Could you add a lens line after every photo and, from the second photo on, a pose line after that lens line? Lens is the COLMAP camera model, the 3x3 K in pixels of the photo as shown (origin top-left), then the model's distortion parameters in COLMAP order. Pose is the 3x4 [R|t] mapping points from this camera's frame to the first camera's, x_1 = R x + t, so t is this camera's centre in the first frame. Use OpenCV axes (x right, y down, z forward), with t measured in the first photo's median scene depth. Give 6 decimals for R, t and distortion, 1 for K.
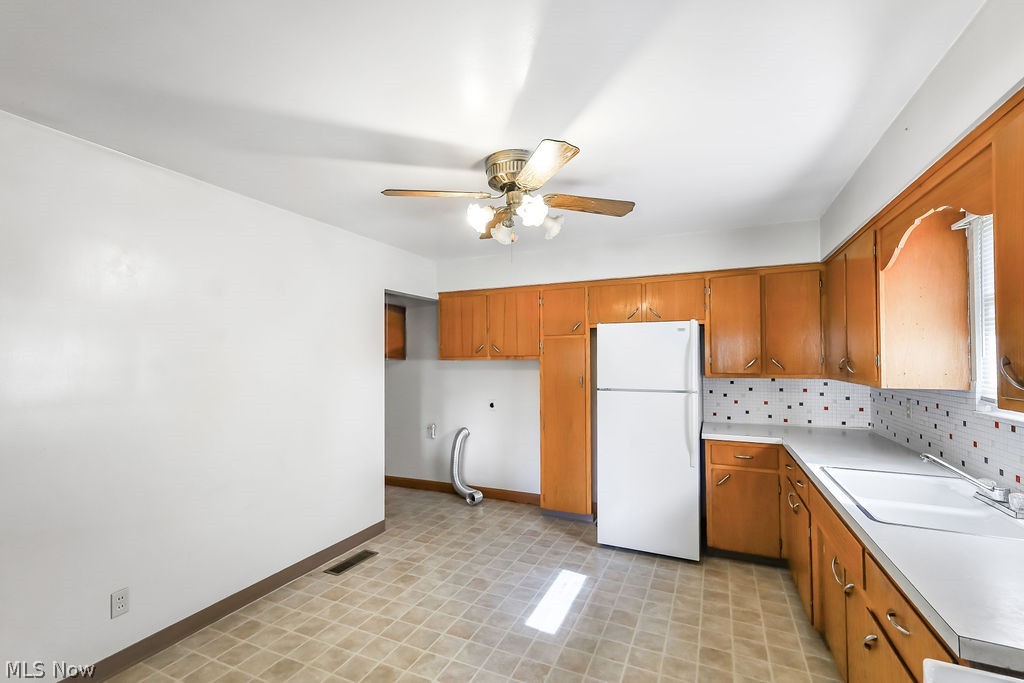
lens RADIAL K [[452.8, 0, 511.9], [0, 452.8, 349.3], [0, 0, 1]] dist [0.041389, -0.000009]
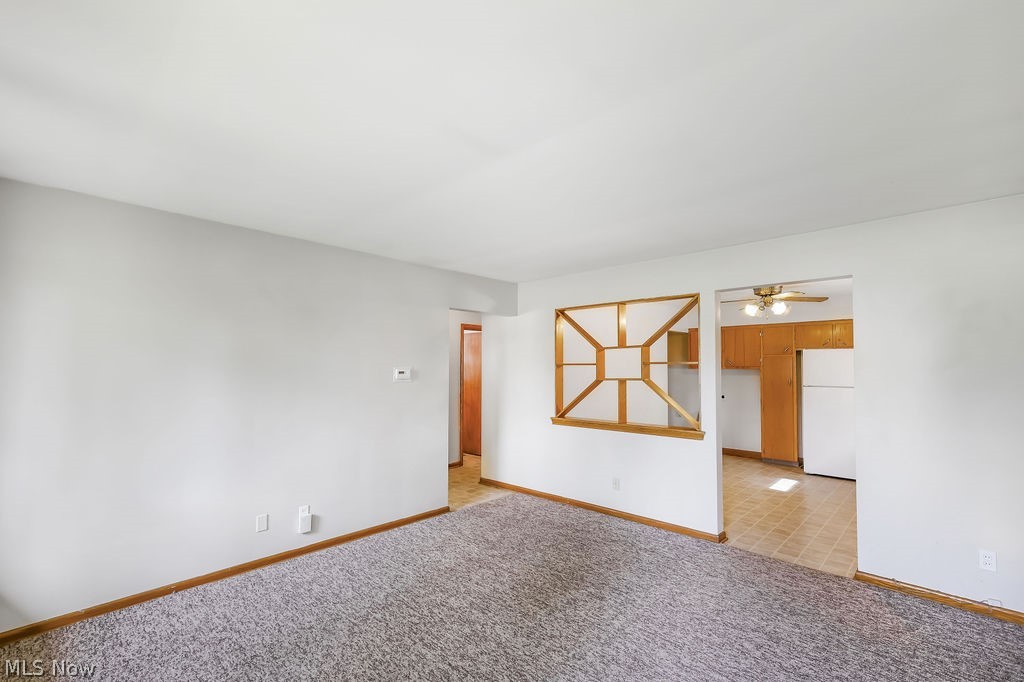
lens RADIAL K [[447.7, 0, 507.4], [0, 447.7, 343.0], [0, 0, 1]] dist [0.000786, 0.000011]
pose [[0.937430, -0.007843, -0.348085, -0.279781], [-0.005301, 0.999309, -0.036793, -0.007751], [0.348133, 0.036336, 0.936741, -1.029550]]
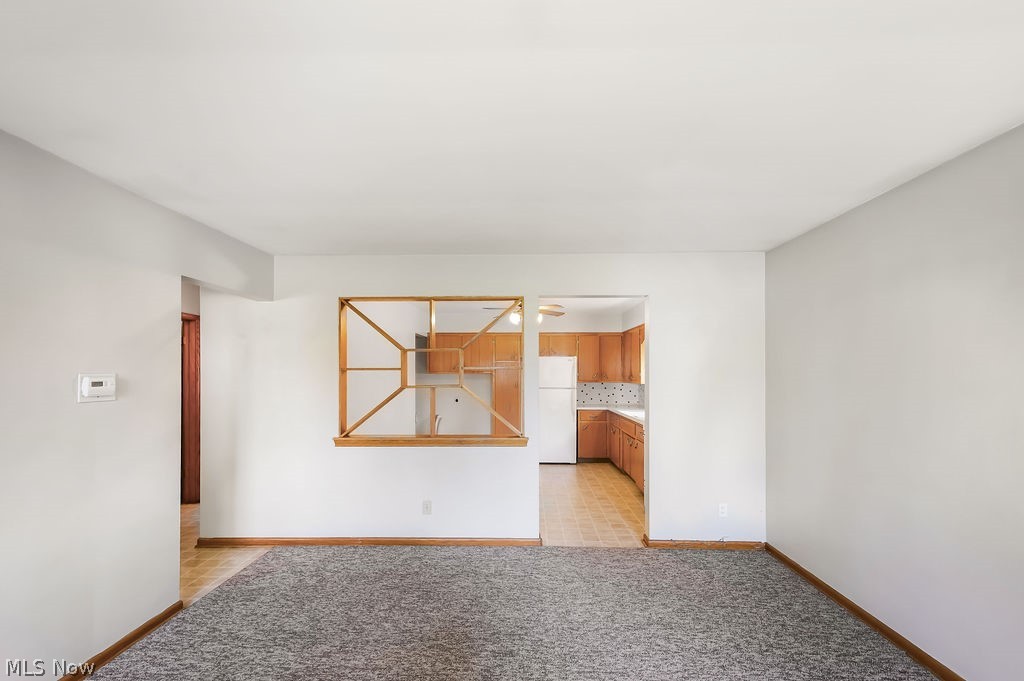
lens RADIAL K [[450.9, 0, 512.6], [0, 450.9, 360.5], [0, 0, 1]] dist [0.007789, 0.000044]
pose [[0.926044, 0.019061, 0.376934, -0.645860], [-0.014493, 0.999783, -0.014951, -0.003785], [-0.377137, 0.008382, 0.926119, -0.834827]]
